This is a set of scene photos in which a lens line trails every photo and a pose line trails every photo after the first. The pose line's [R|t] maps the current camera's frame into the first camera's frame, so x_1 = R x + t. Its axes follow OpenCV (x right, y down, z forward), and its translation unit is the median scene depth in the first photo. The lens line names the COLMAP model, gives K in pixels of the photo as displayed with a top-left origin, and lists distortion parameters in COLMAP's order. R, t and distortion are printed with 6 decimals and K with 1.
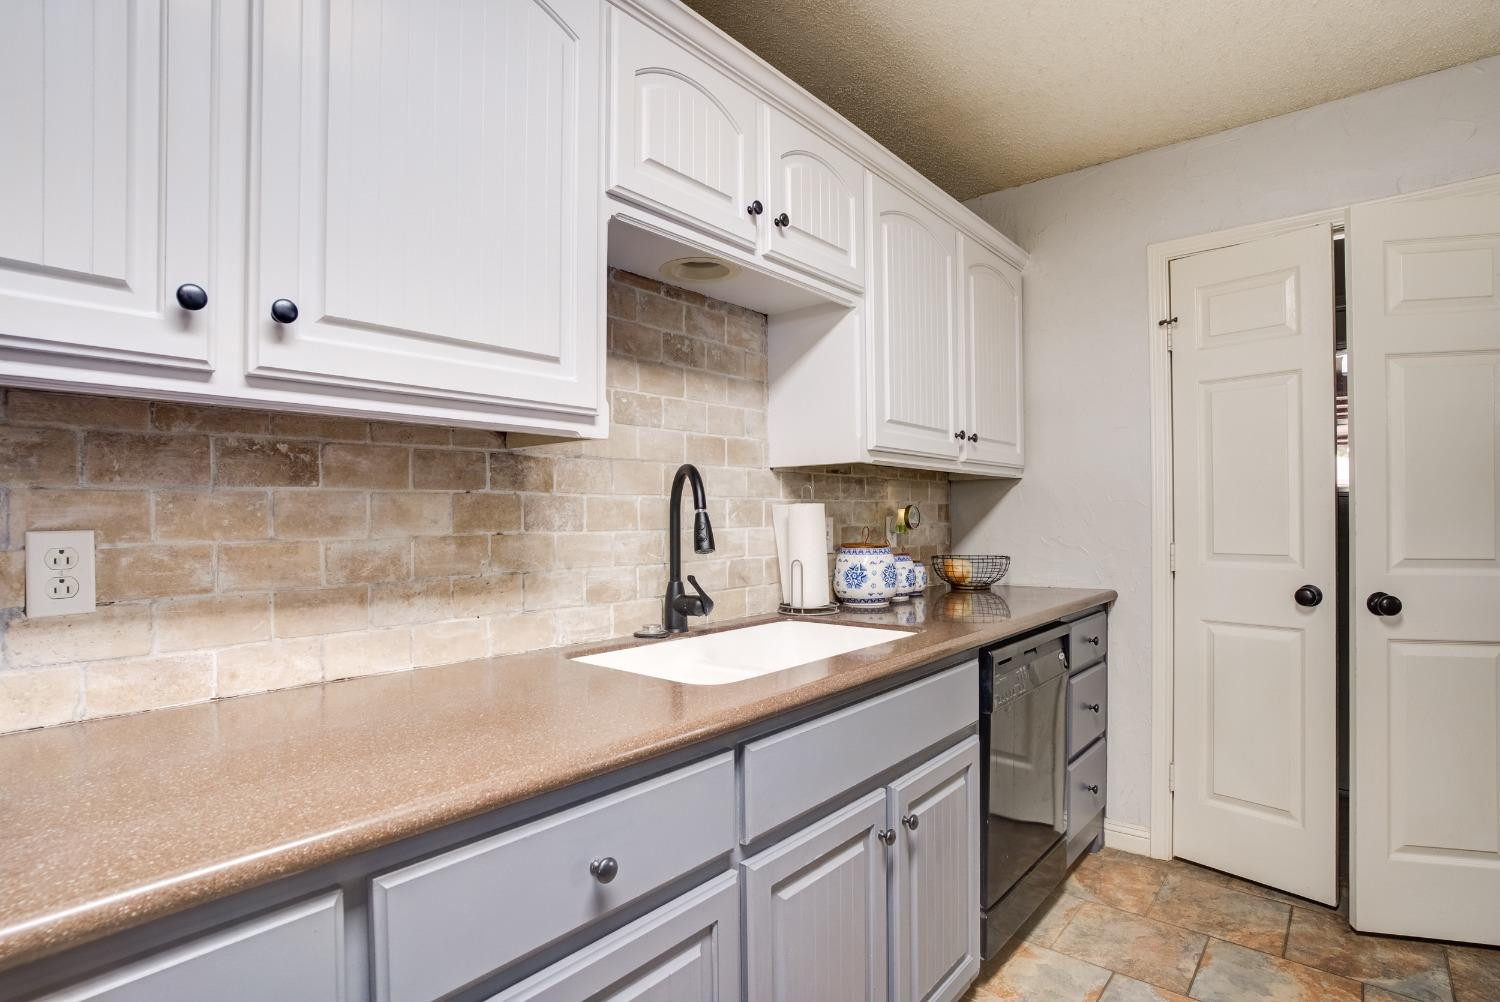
lens RADIAL K [[746.2, 0, 755.0], [0, 746.2, 509.0], [0, 0, 1]] dist [-0.072799, 0.033307]
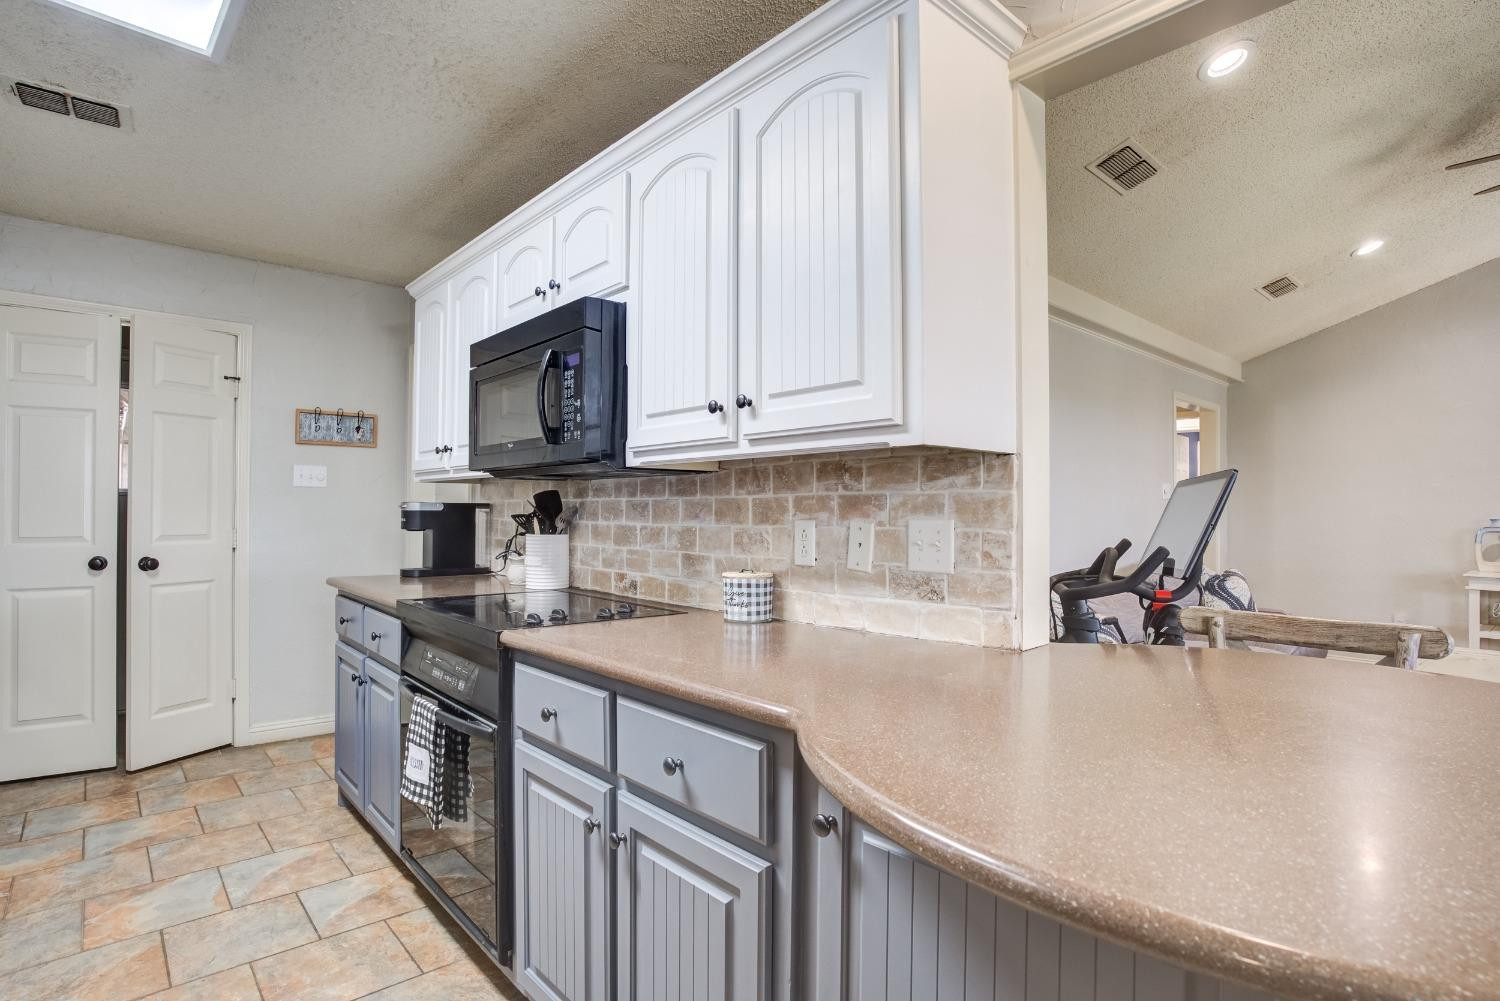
lens RADIAL K [[746.2, 0, 755.0], [0, 746.2, 508.5], [0, 0, 1]] dist [-0.072799, 0.033307]
pose [[0.165067, 0.010087, 0.986231, -0.470294], [-0.013416, 0.999878, -0.007982, 0.001653], [-0.986191, -0.011914, 0.165182, -0.577438]]
